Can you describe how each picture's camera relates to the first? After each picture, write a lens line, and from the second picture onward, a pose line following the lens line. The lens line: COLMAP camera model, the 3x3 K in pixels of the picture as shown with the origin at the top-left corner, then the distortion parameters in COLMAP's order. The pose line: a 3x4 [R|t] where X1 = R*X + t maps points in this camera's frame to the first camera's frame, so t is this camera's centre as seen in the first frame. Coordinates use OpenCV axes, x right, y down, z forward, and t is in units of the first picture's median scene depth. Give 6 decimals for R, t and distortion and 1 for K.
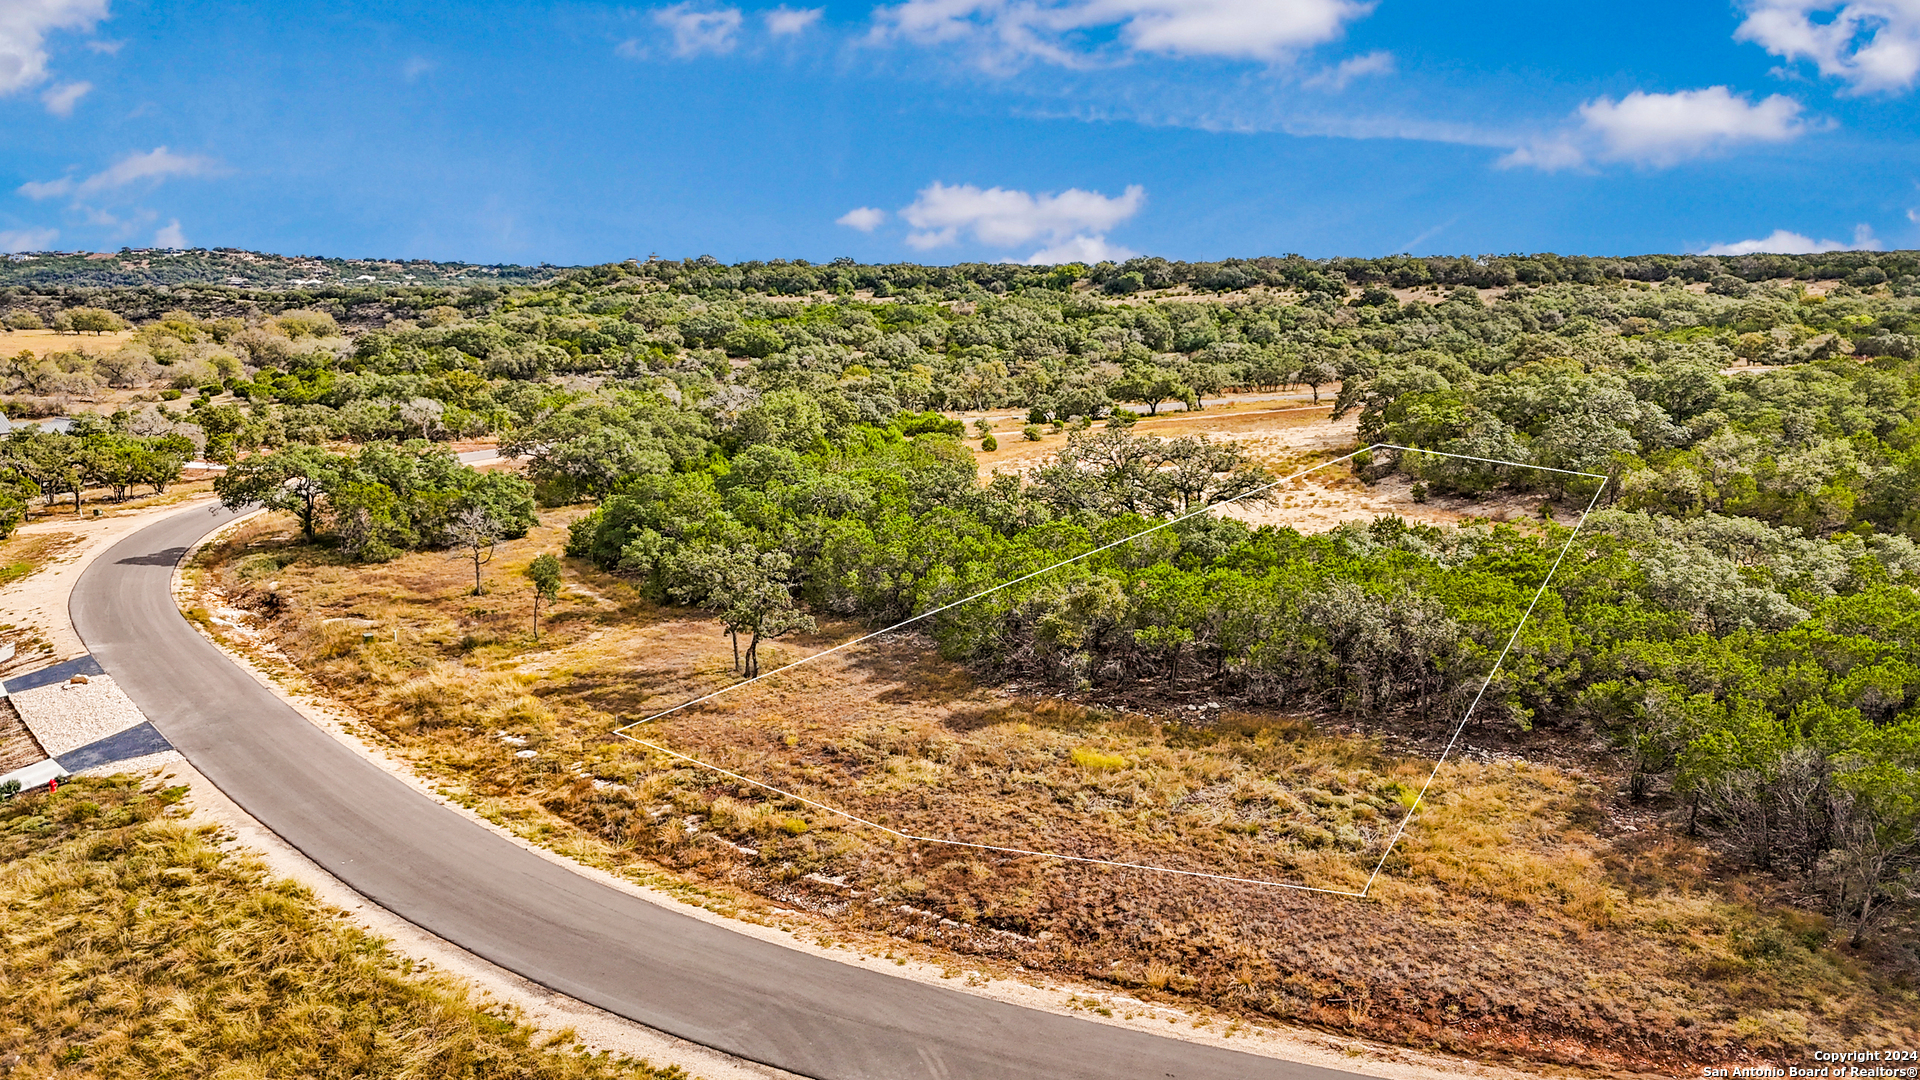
lens RADIAL K [[1477.3, 0, 960.0], [0, 1477.3, 540.0], [0, 0, 1]] dist [0.067291, -0.053976]
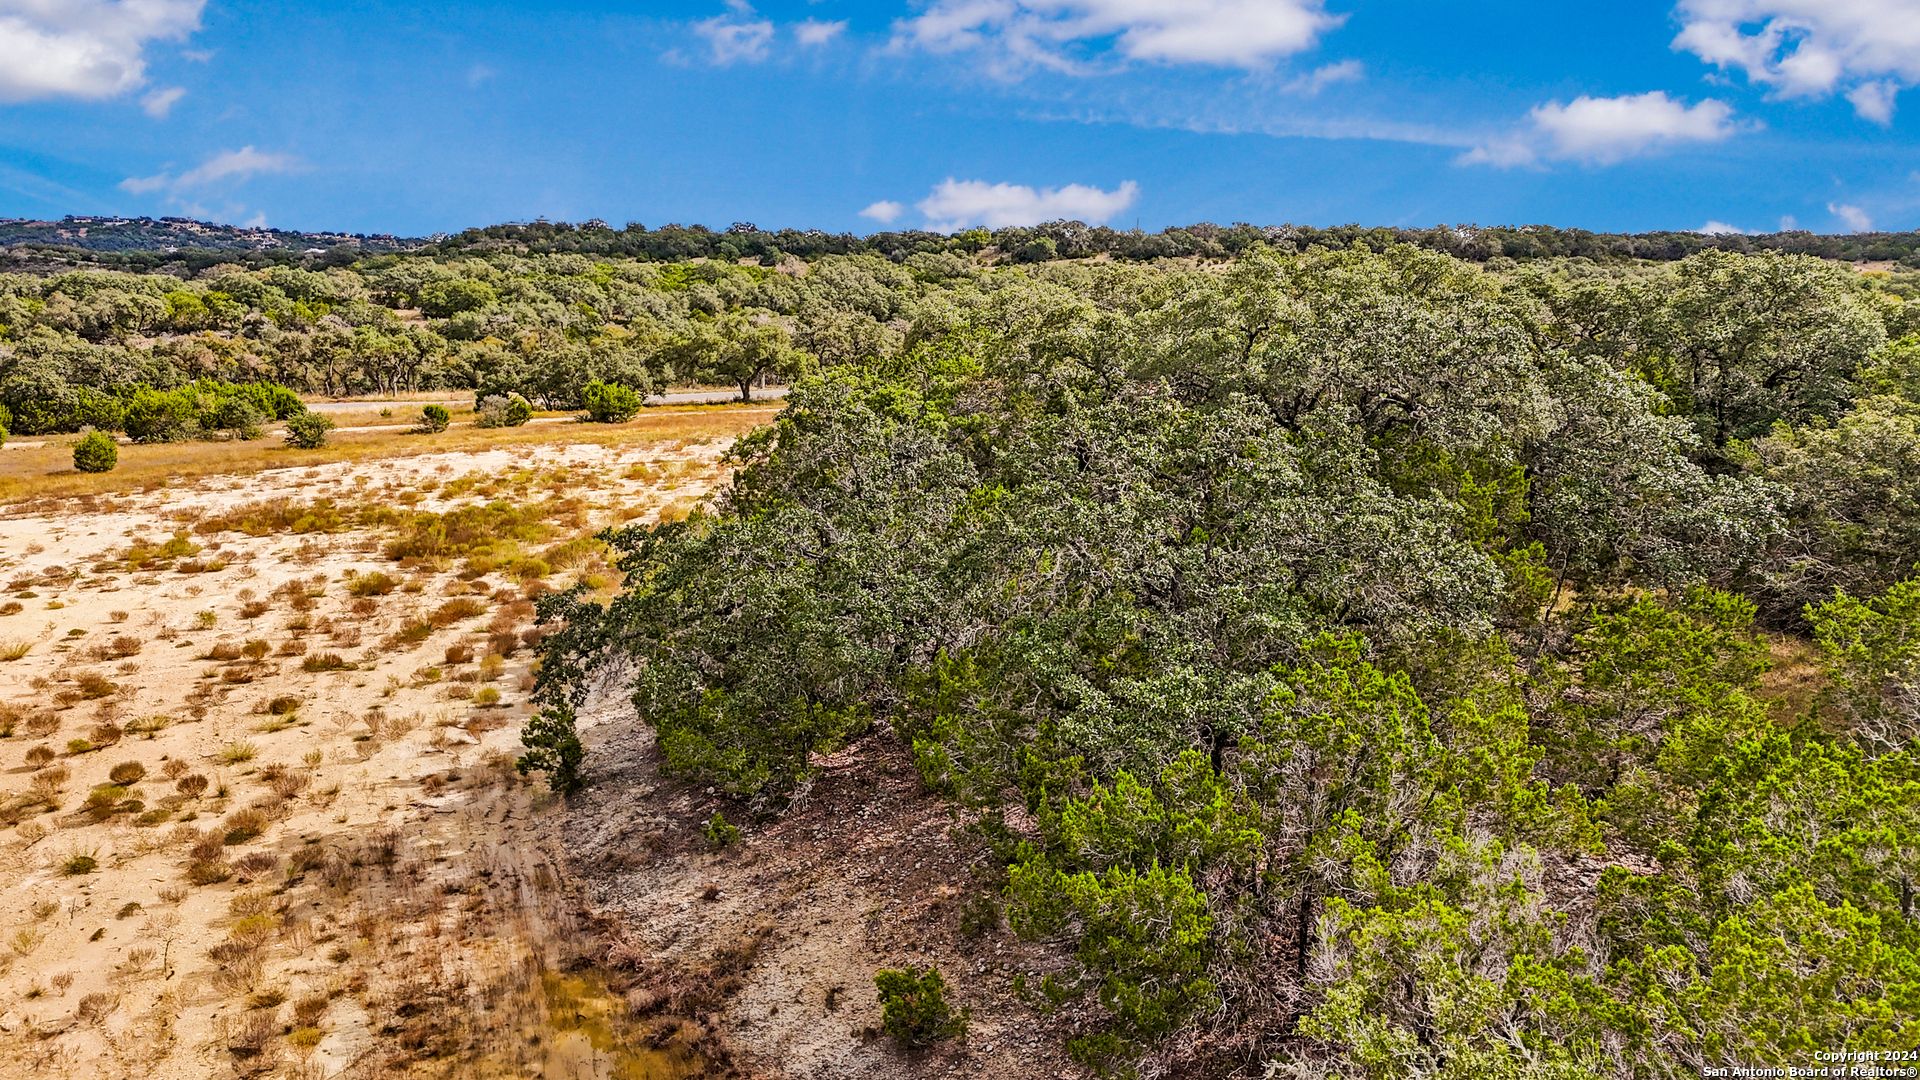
lens RADIAL K [[1412.3, 0, 960.0], [0, 1412.3, 540.0], [0, 0, 1]] dist [0.067589, -0.049277]
pose [[0.999524, 0.020546, -0.022993, 0.090749], [-0.020327, 0.999746, 0.009732, -0.016042], [0.023187, -0.009260, 0.999688, 0.191750]]
